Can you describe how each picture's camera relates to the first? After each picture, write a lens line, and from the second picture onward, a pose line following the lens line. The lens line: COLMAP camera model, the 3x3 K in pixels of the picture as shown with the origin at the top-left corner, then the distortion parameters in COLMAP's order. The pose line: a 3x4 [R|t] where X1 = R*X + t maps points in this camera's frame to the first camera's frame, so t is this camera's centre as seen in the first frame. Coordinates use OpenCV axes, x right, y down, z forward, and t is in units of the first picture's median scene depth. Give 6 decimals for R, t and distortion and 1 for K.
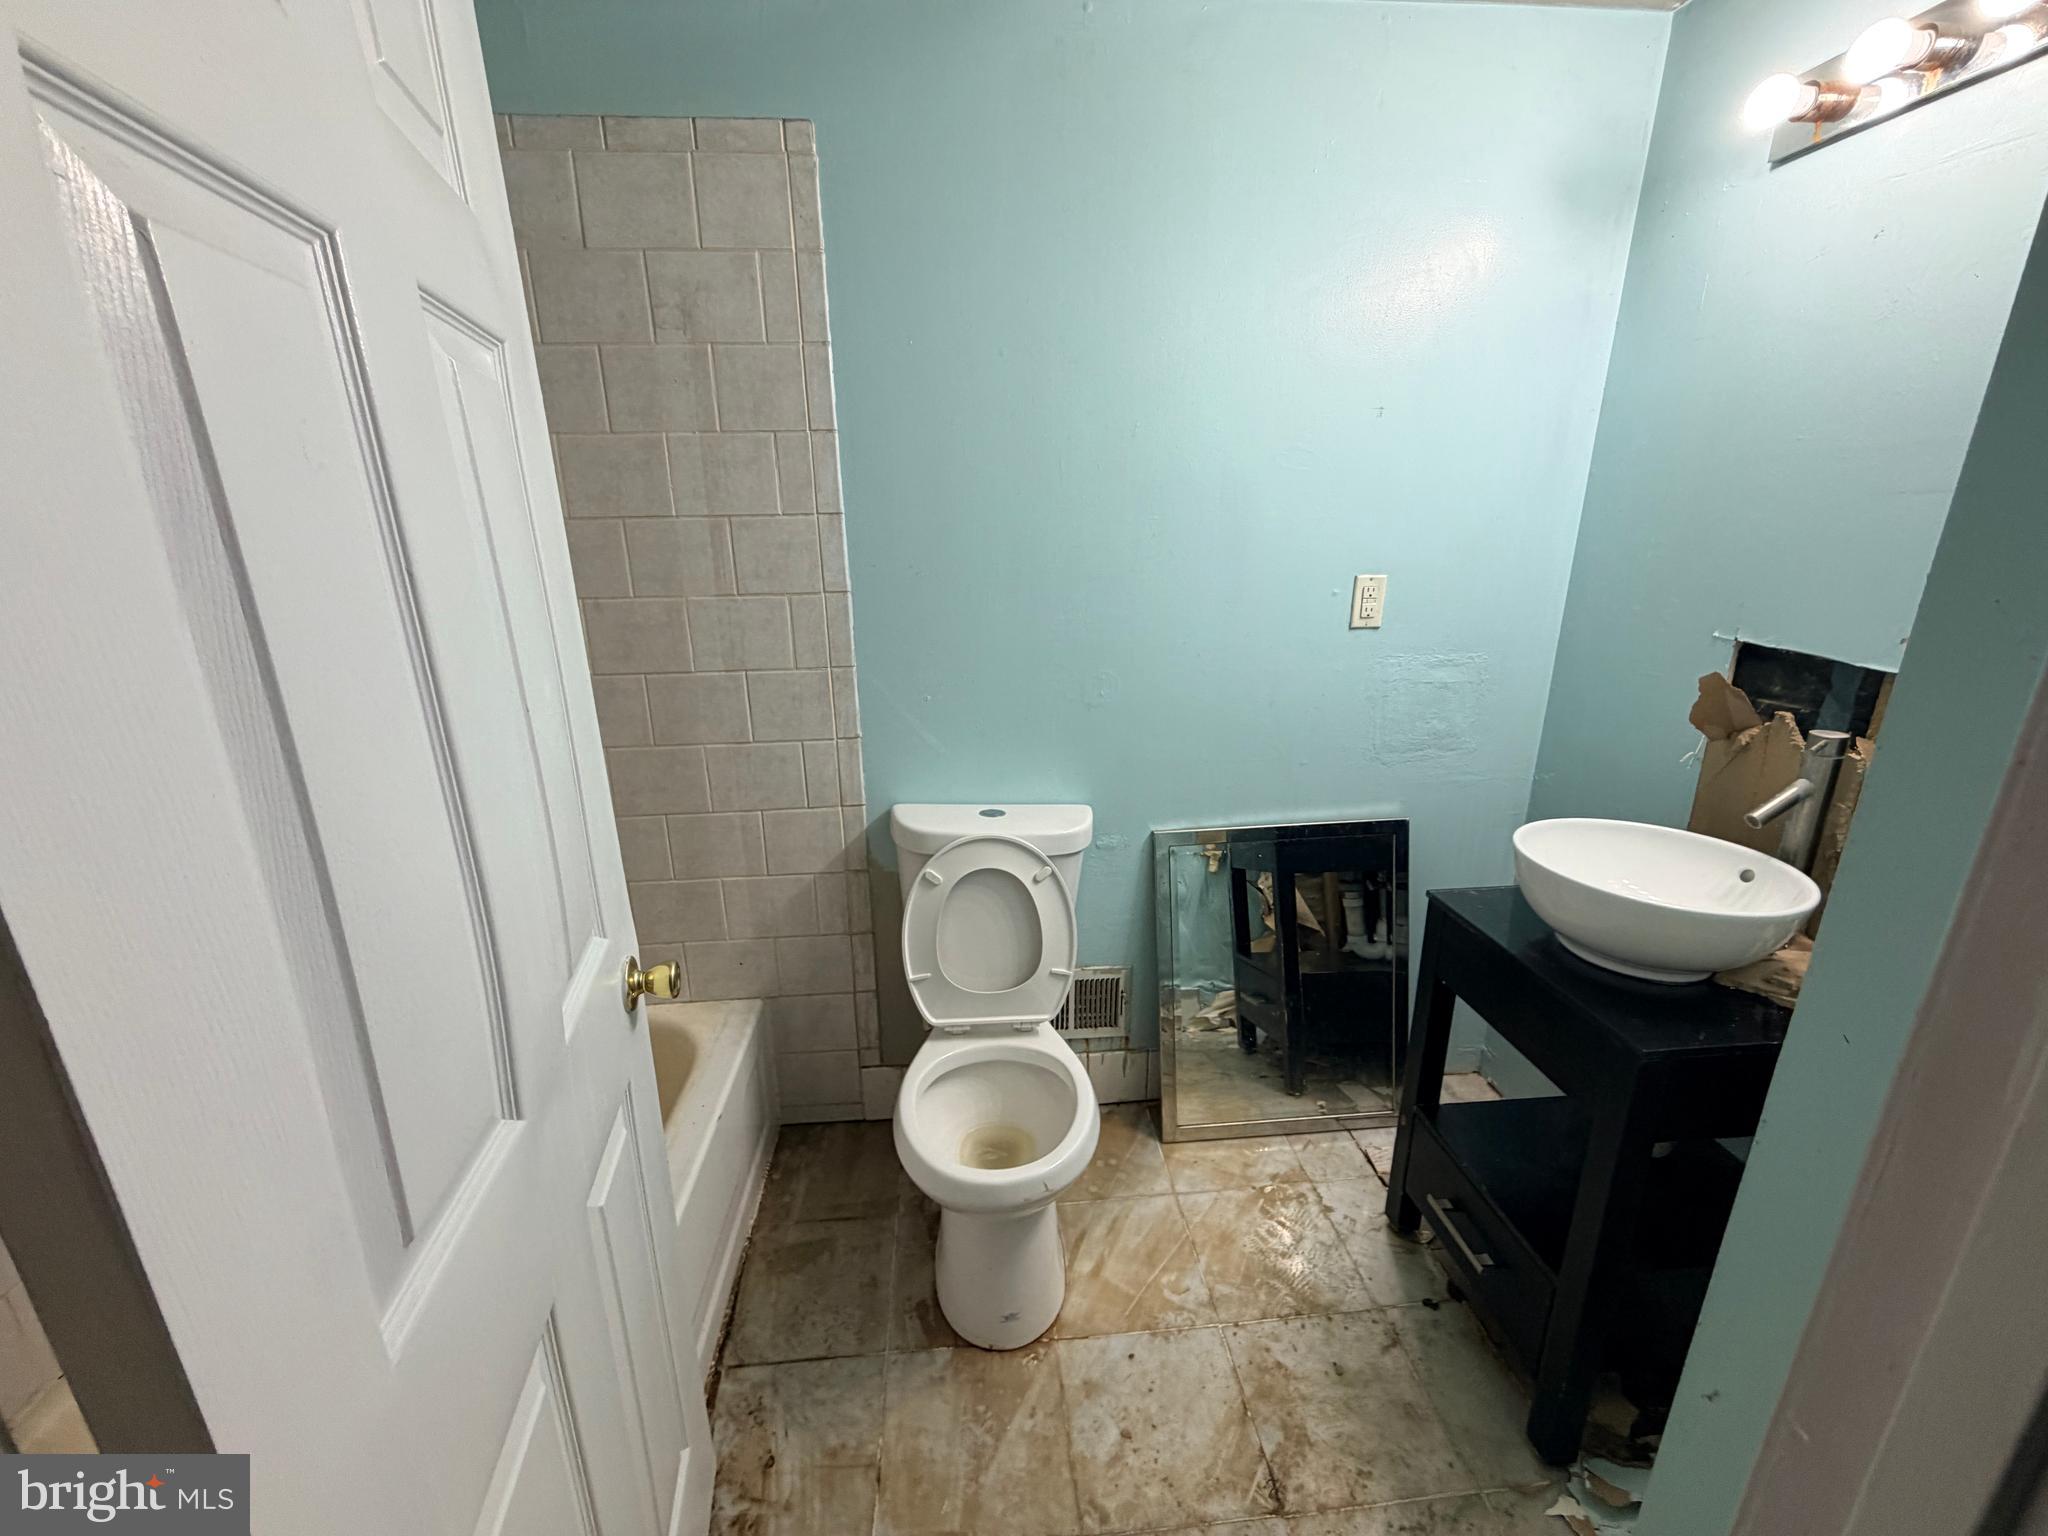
lens RADIAL K [[815.6, 0, 1019.6], [0, 815.6, 761.3], [0, 0, 1]] dist [-0.000553, 0.001022]
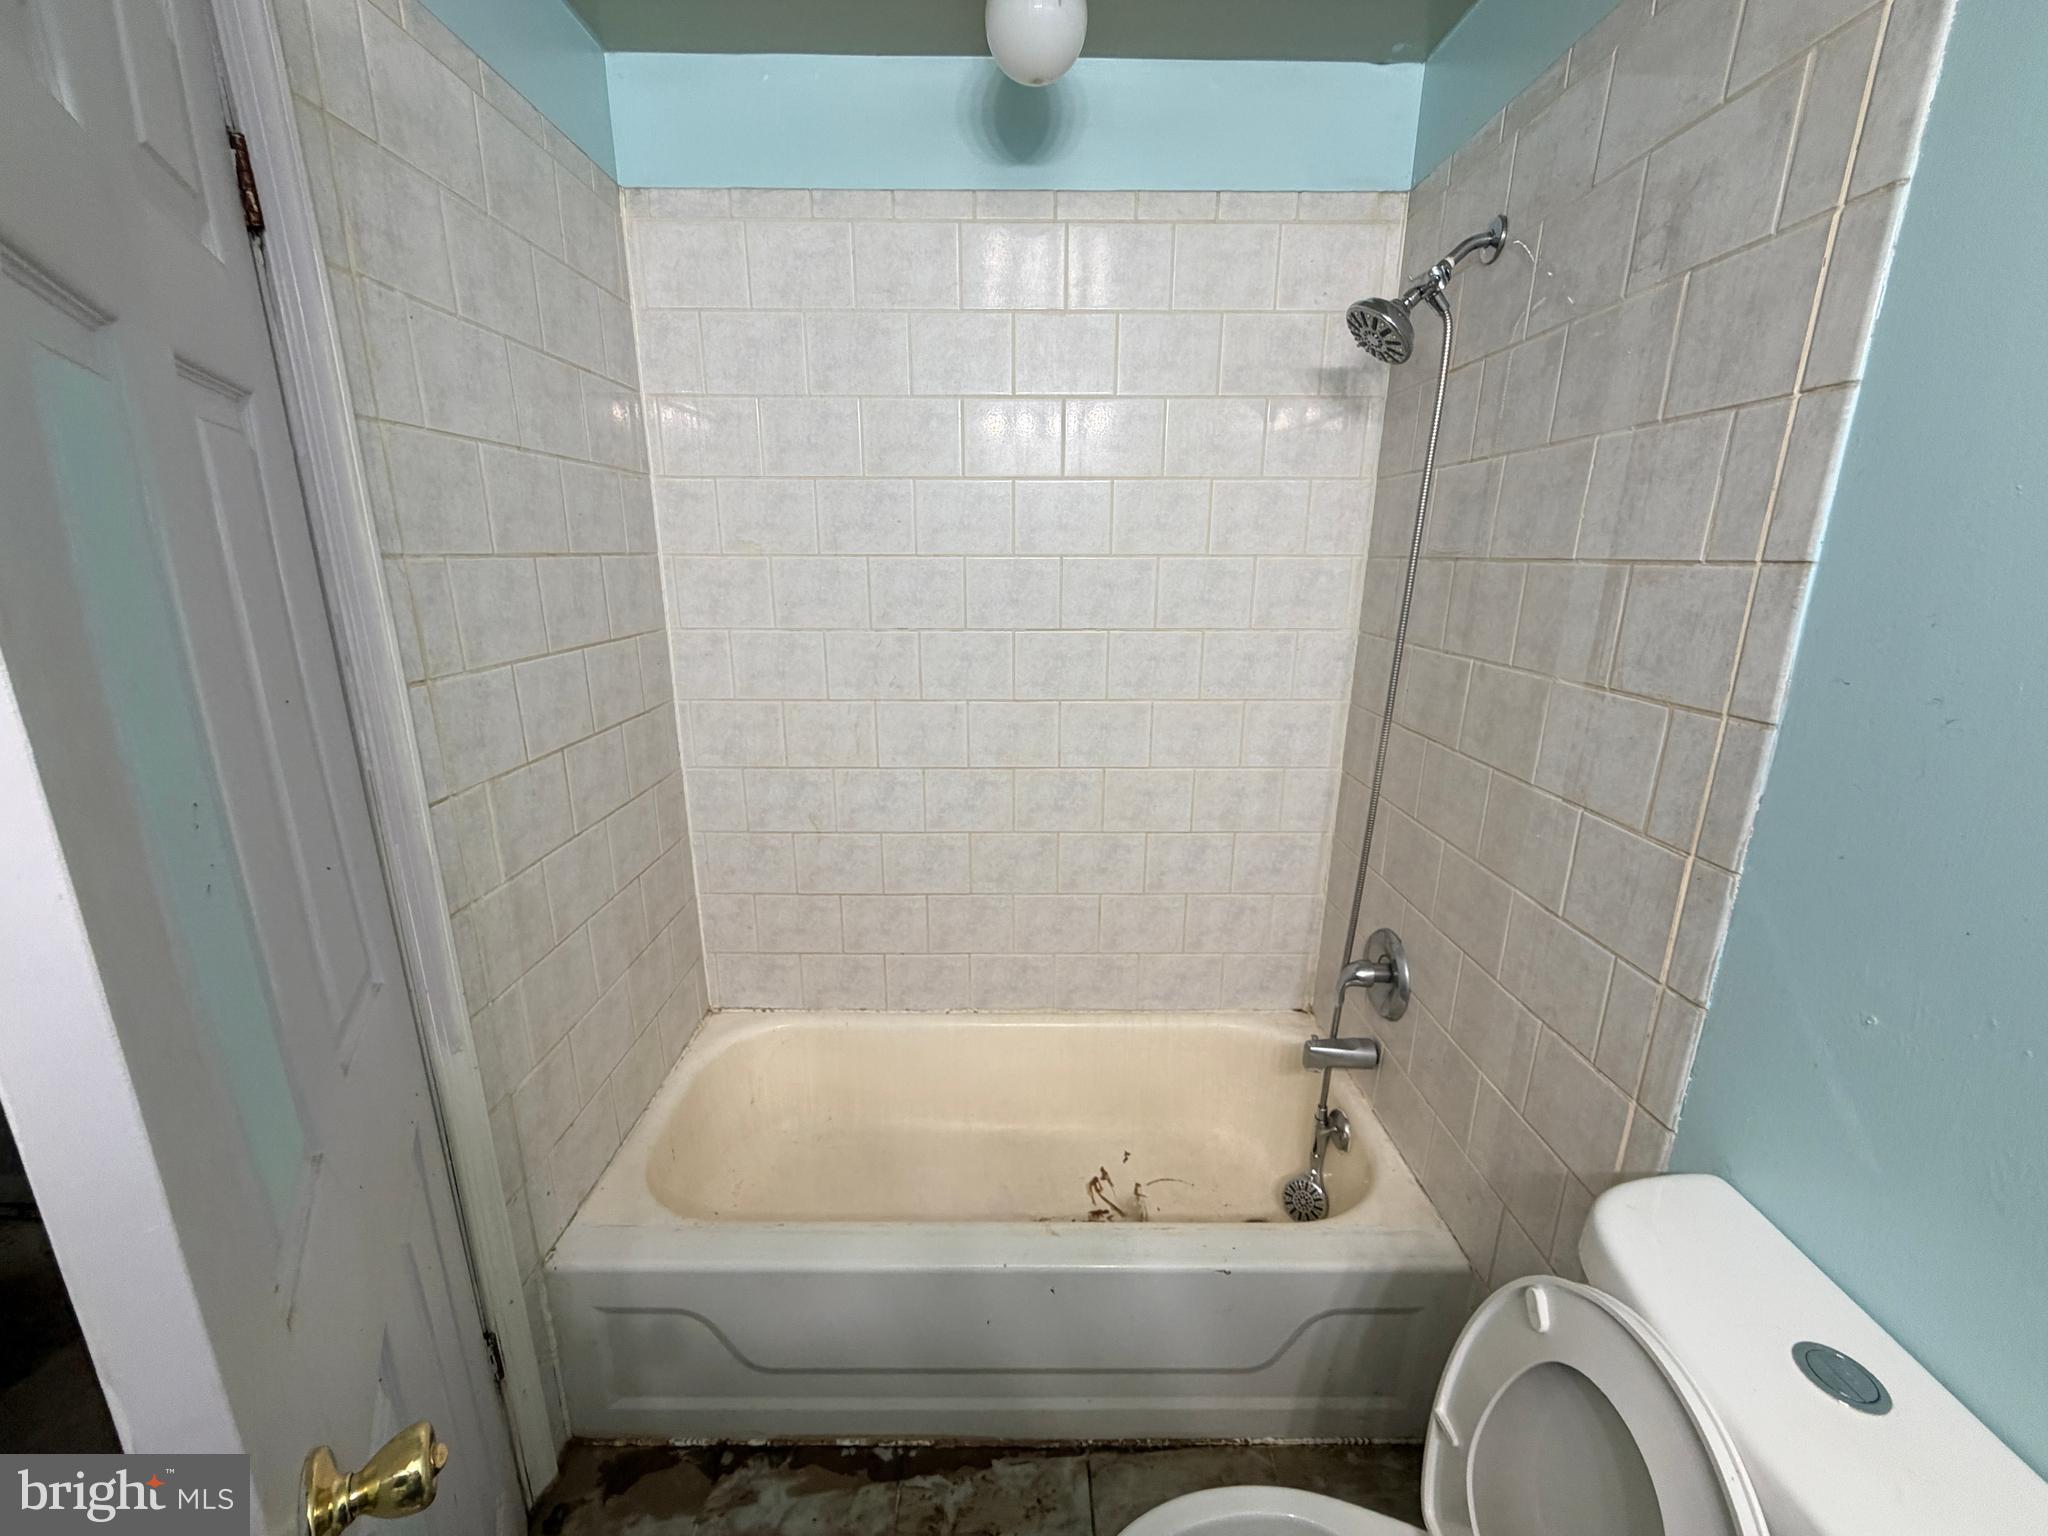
lens RADIAL K [[815.6, 0, 1021.2], [0, 815.6, 764.1], [0, 0, 1]] dist [-0.000553, 0.001022]
pose [[-0.075248, 0.266944, -0.960770, 0.302345], [-0.294143, 0.914687, 0.277177, -0.201548], [0.952795, 0.303461, 0.009691, 0.619537]]
